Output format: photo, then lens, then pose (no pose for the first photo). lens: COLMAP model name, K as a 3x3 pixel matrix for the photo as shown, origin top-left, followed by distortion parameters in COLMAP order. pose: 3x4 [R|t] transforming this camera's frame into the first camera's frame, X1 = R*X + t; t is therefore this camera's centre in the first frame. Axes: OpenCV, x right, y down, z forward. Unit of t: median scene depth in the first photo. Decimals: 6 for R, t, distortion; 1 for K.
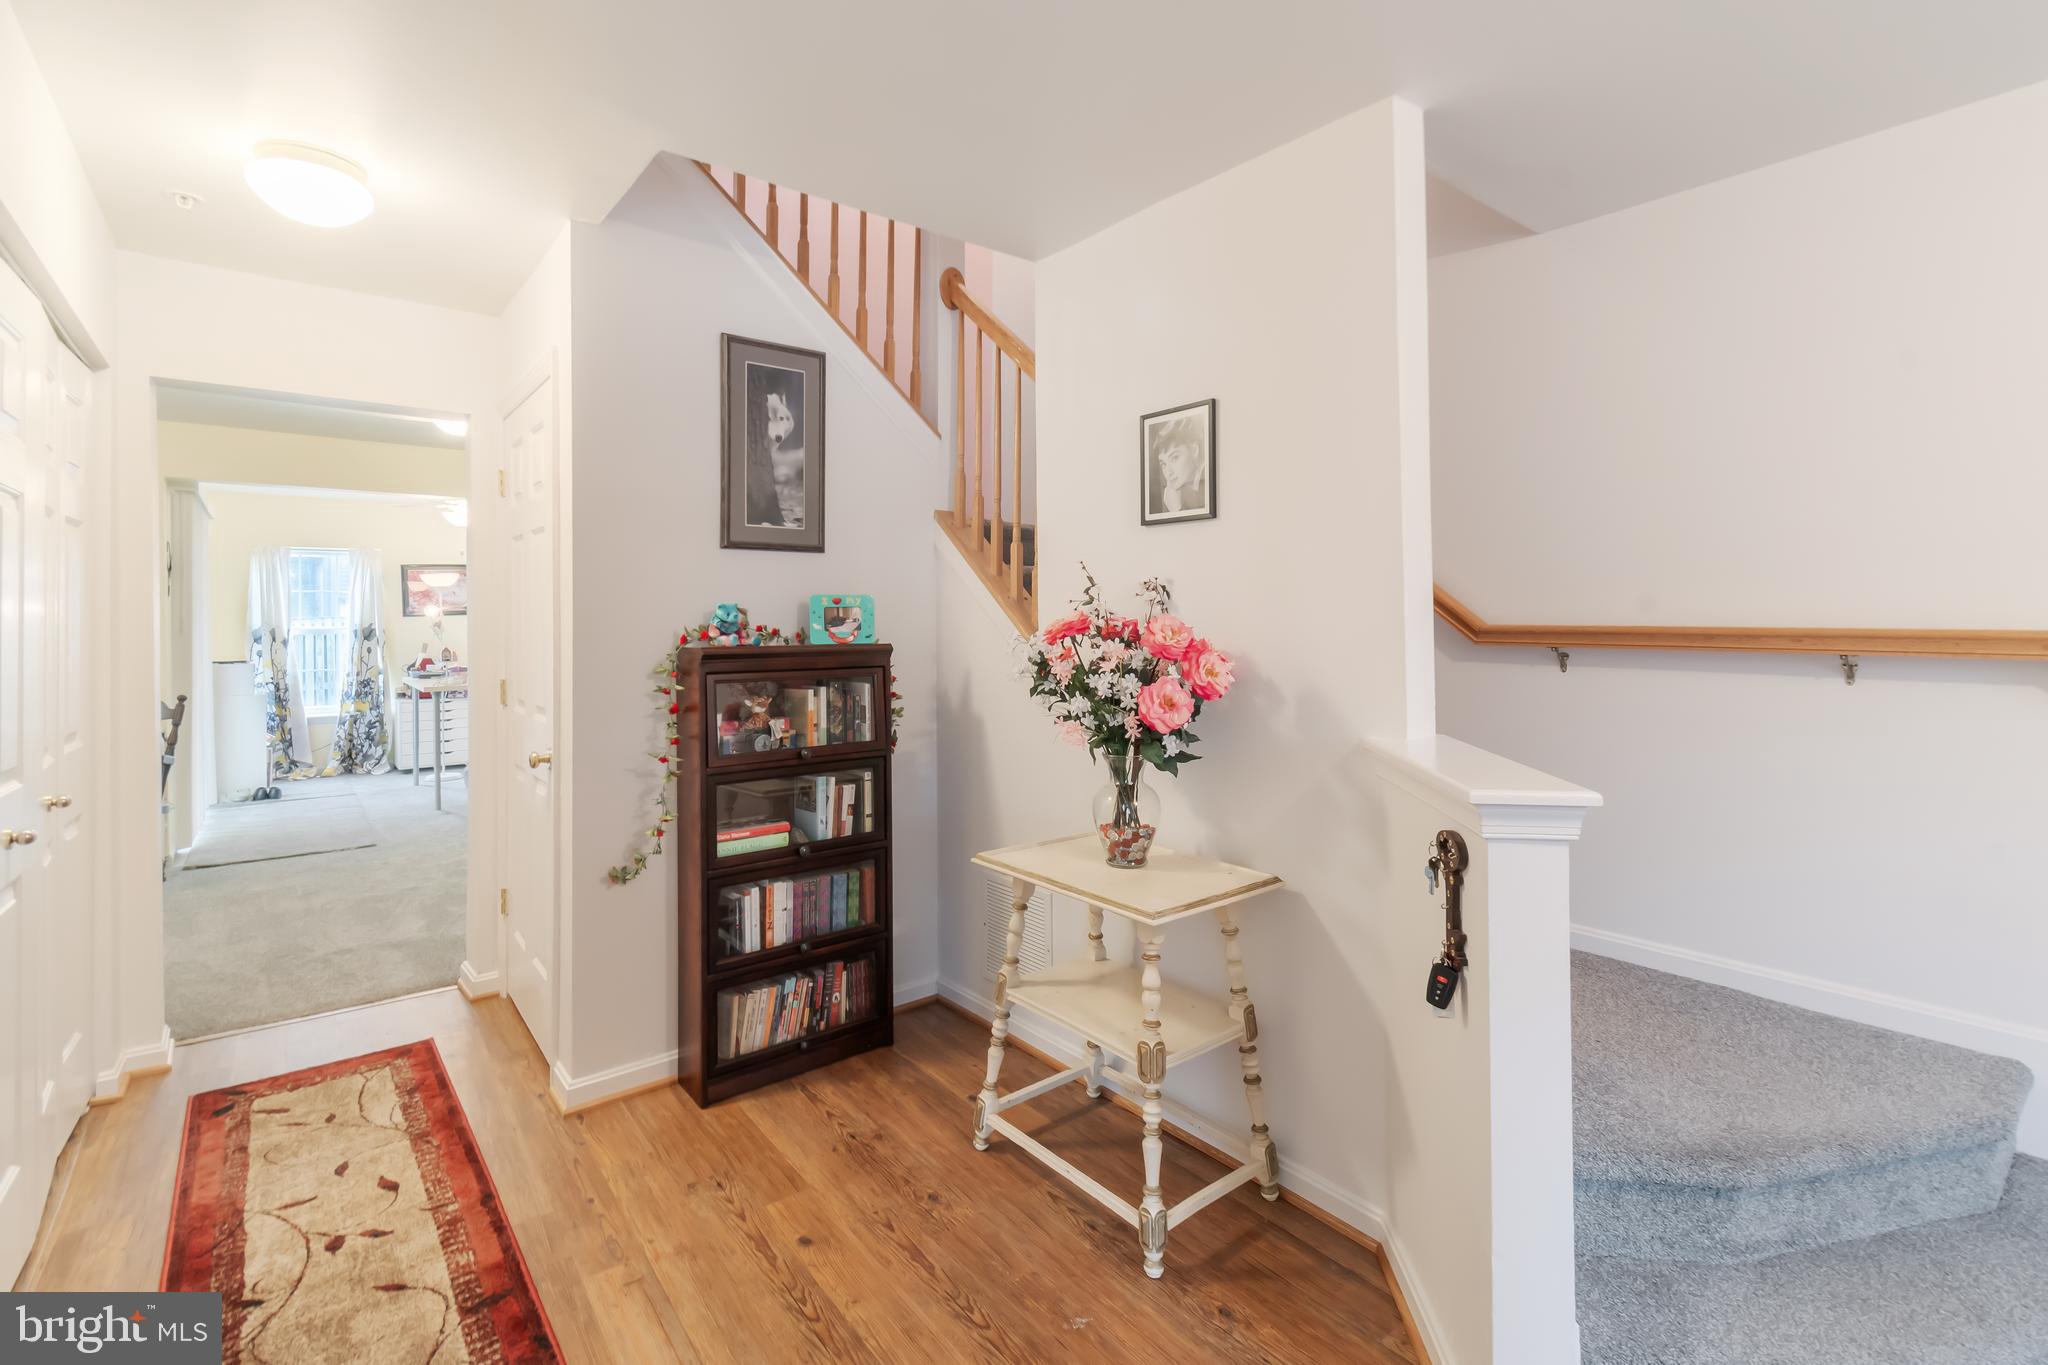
lens RADIAL K [[922.5, 0, 1011.9], [0, 922.5, 623.4], [0, 0, 1]] dist [0.004588, -0.001237]
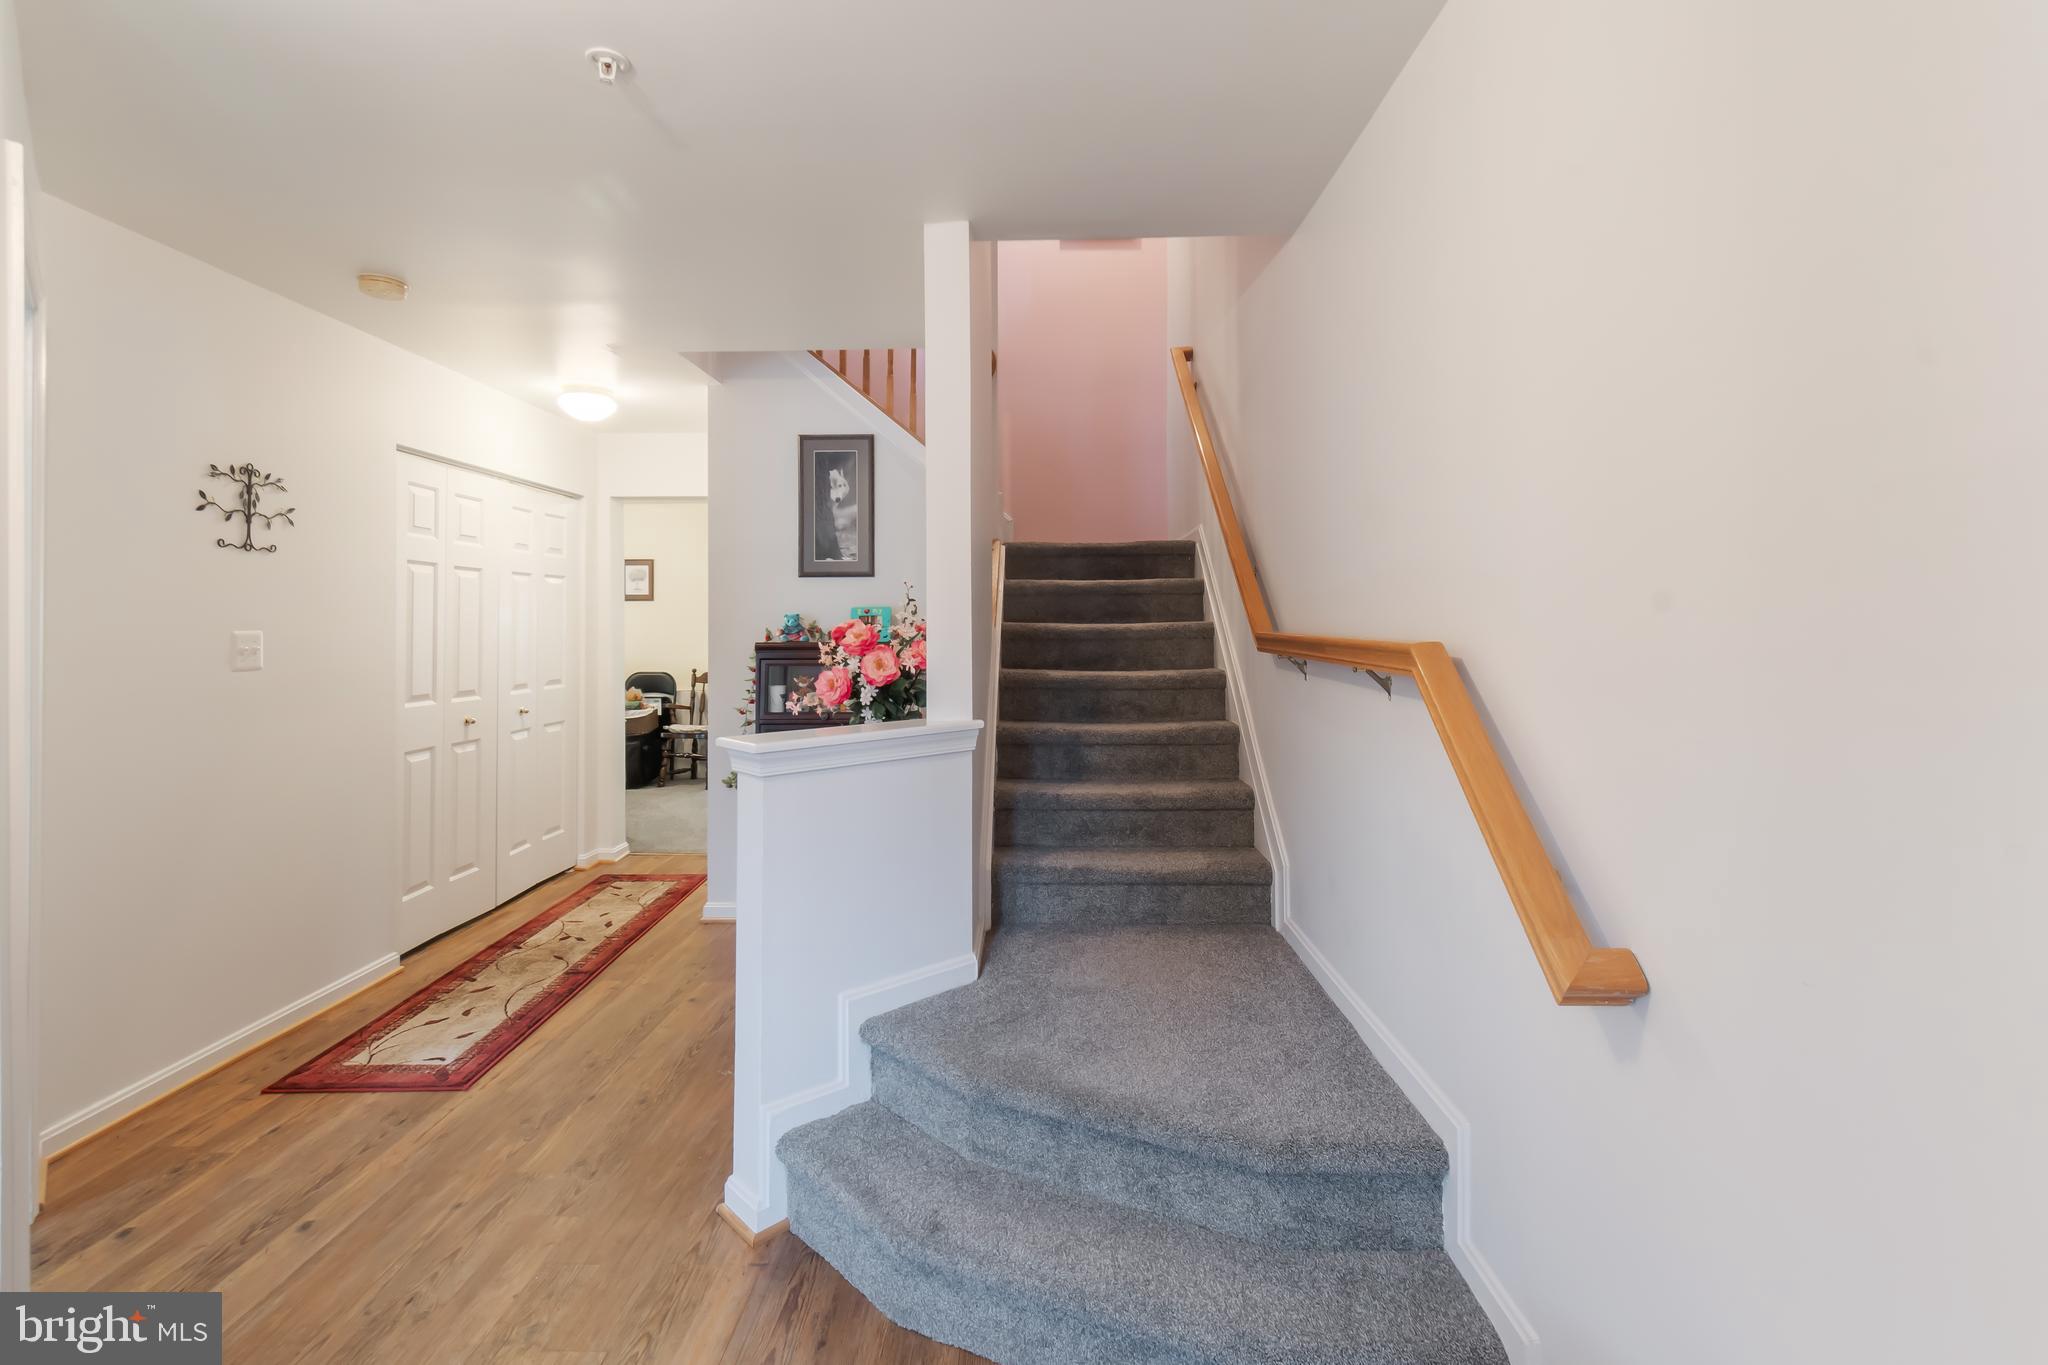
lens RADIAL K [[922.5, 0, 1030.0], [0, 922.5, 620.3], [0, 0, 1]] dist [0.004588, -0.001237]
pose [[0.779386, -0.002000, -0.626541, 0.359332], [-0.001241, 0.999988, -0.004736, -0.001596], [0.626543, 0.004469, 0.779374, 0.023128]]
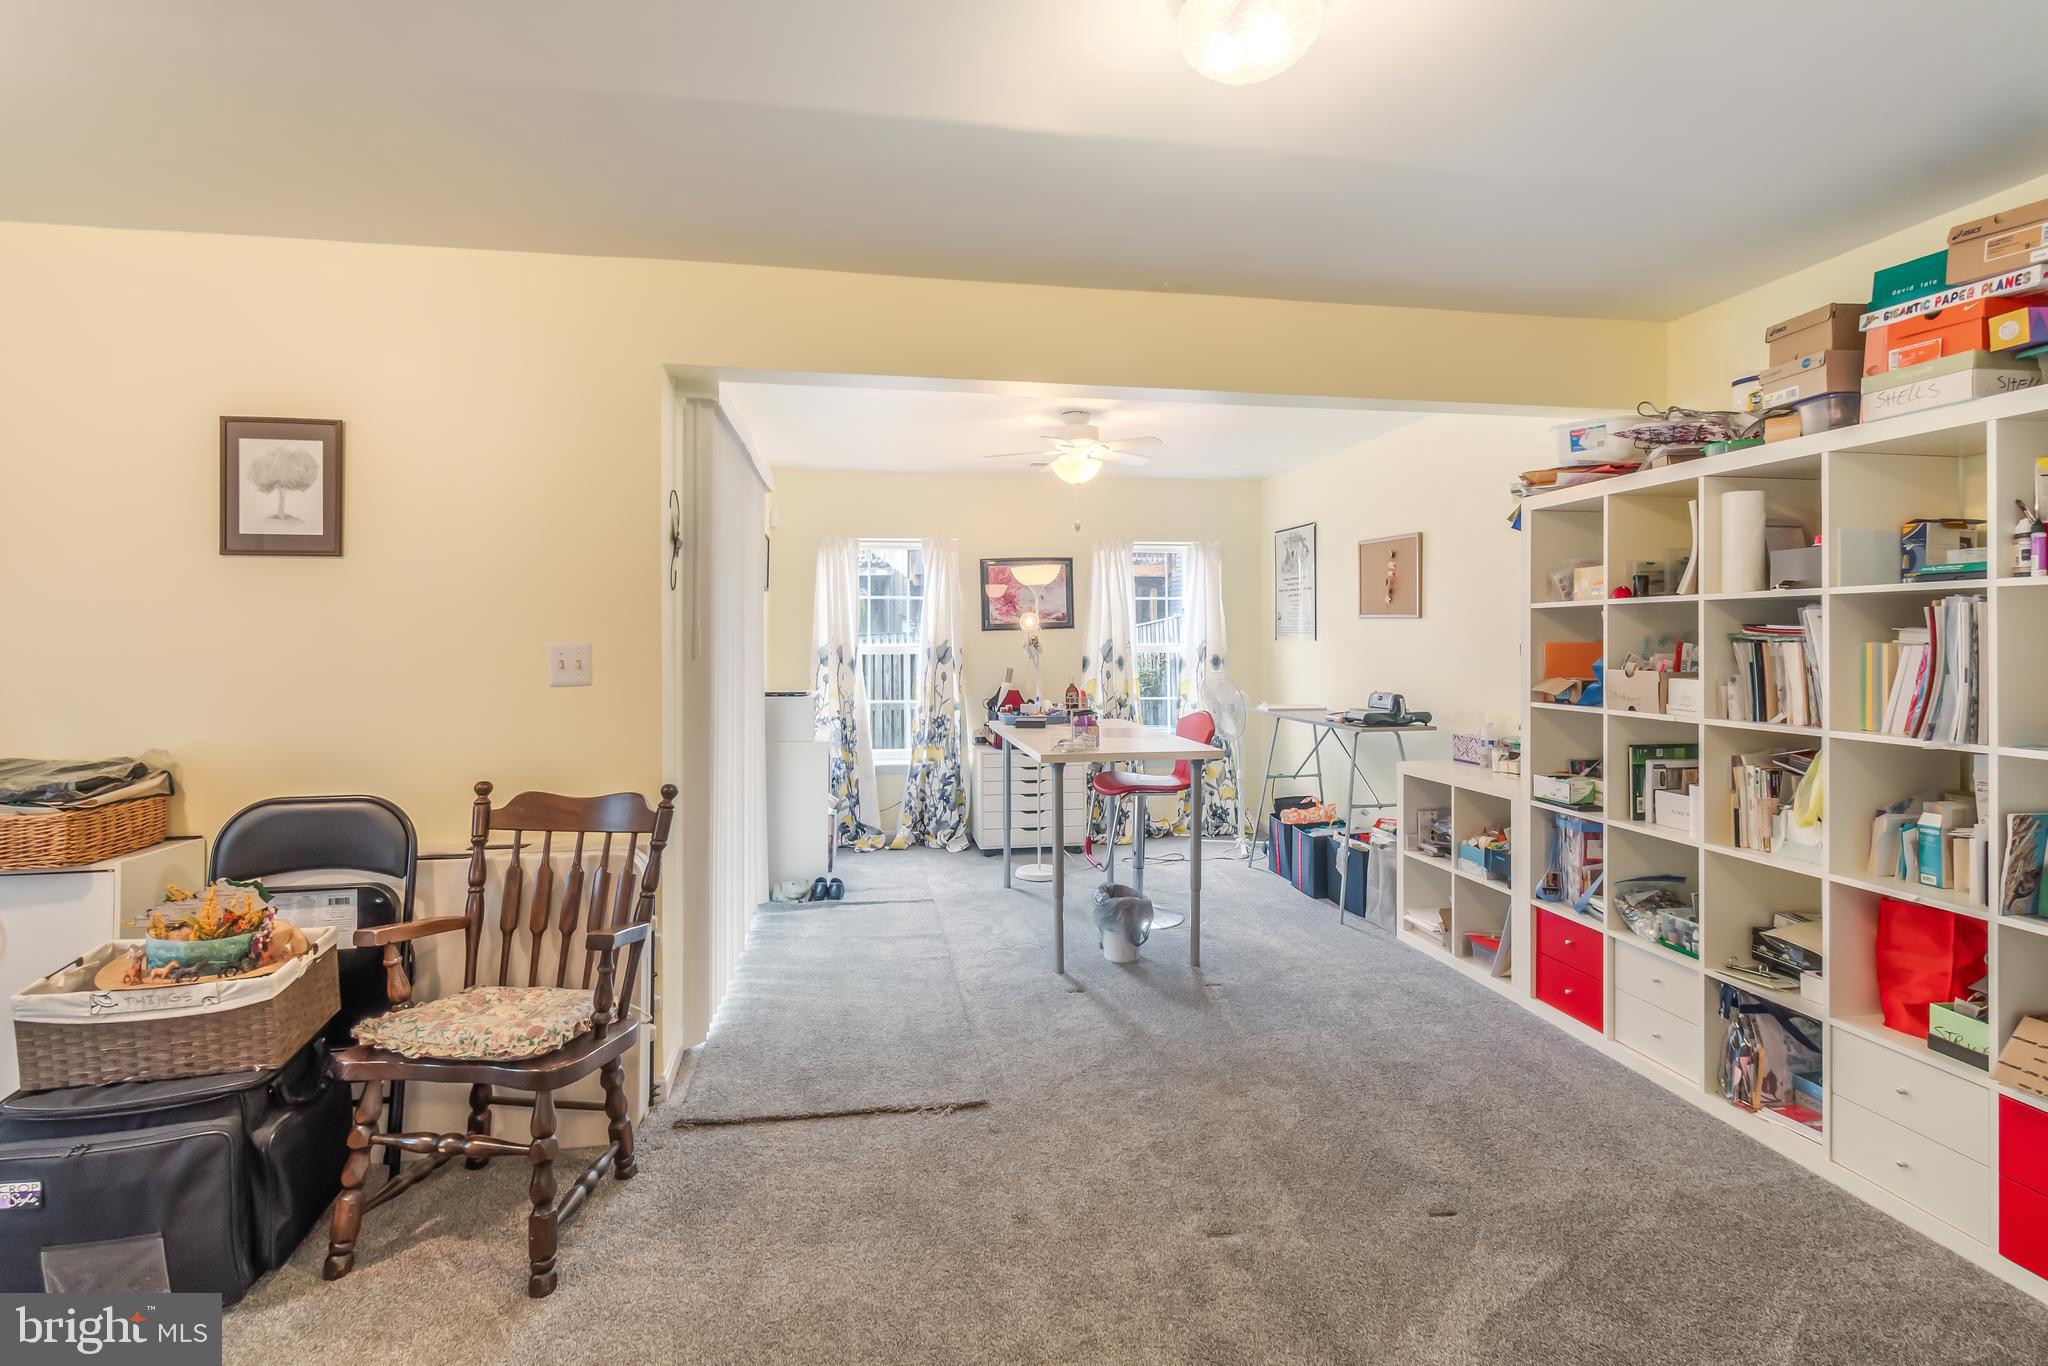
lens RADIAL K [[922.5, 0, 1012.2], [0, 922.5, 637.1], [0, 0, 1]] dist [0.004588, -0.001237]
pose [[0.874779, 0.003975, -0.484506, -0.338822], [-0.006578, 0.999972, -0.003673, -0.000006], [0.484478, 0.006400, 0.874780, 0.445852]]
